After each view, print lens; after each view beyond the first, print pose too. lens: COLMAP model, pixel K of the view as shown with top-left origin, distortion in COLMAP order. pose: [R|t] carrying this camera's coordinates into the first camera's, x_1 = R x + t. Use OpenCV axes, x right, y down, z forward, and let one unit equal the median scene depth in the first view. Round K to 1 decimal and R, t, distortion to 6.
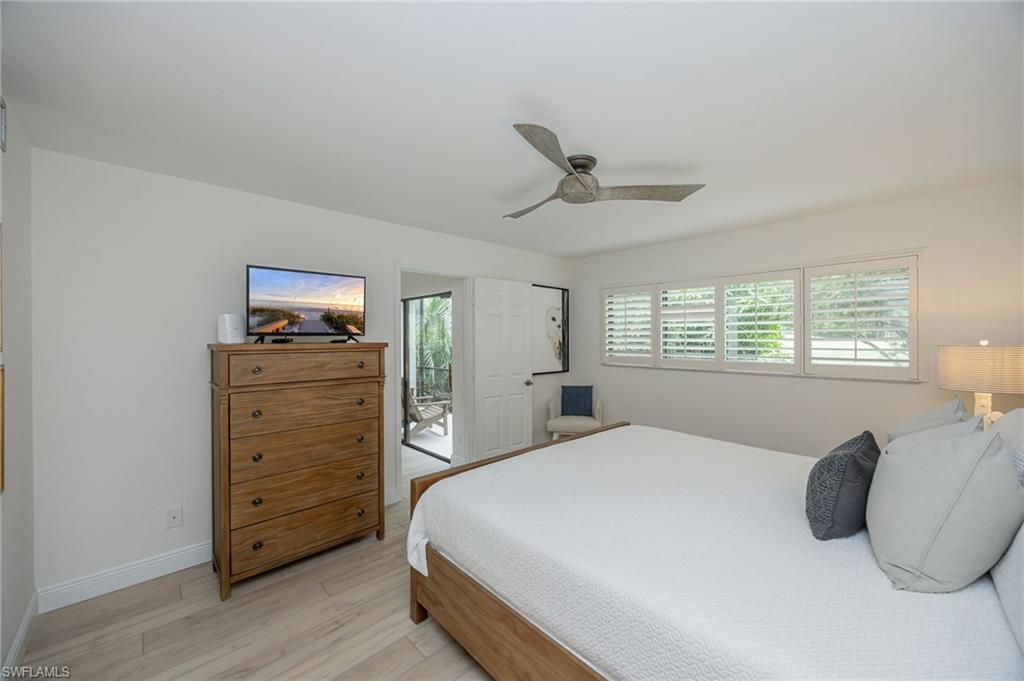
lens RADIAL K [[387.9, 0, 515.0], [0, 387.9, 338.7], [0, 0, 1]] dist [-0.006066, -0.000018]
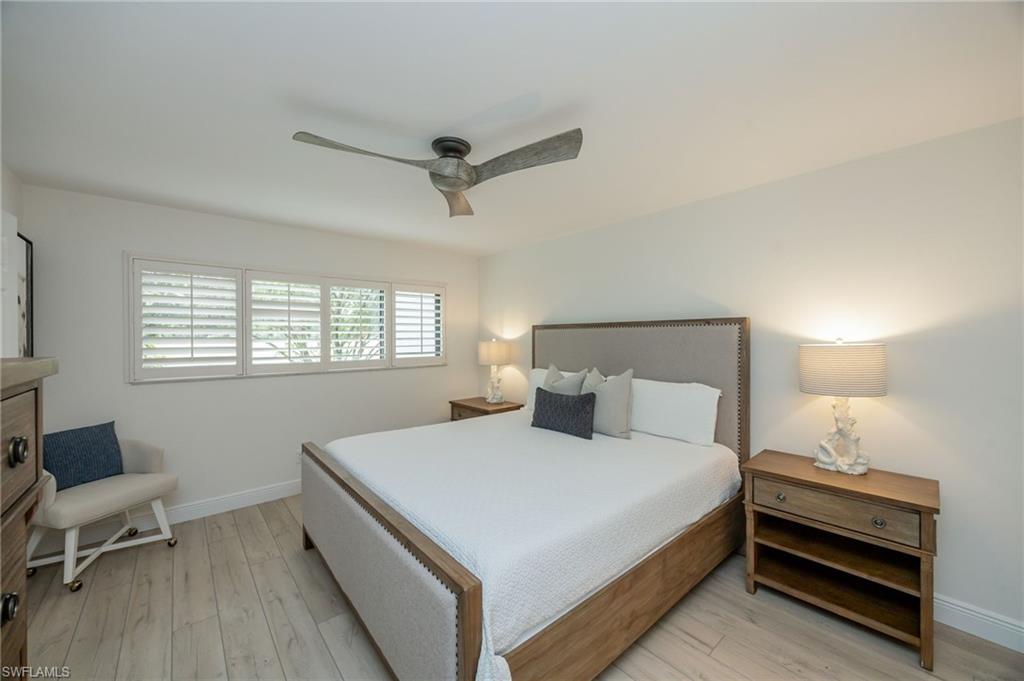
lens RADIAL K [[387.9, 0, 513.4], [0, 387.9, 337.8], [0, 0, 1]] dist [-0.006066, -0.000018]
pose [[0.046071, 0.000110, 0.998938, -0.369741], [0.007099, 0.999975, -0.000438, 0.000432], [-0.998913, 0.007112, 0.046069, 0.403642]]
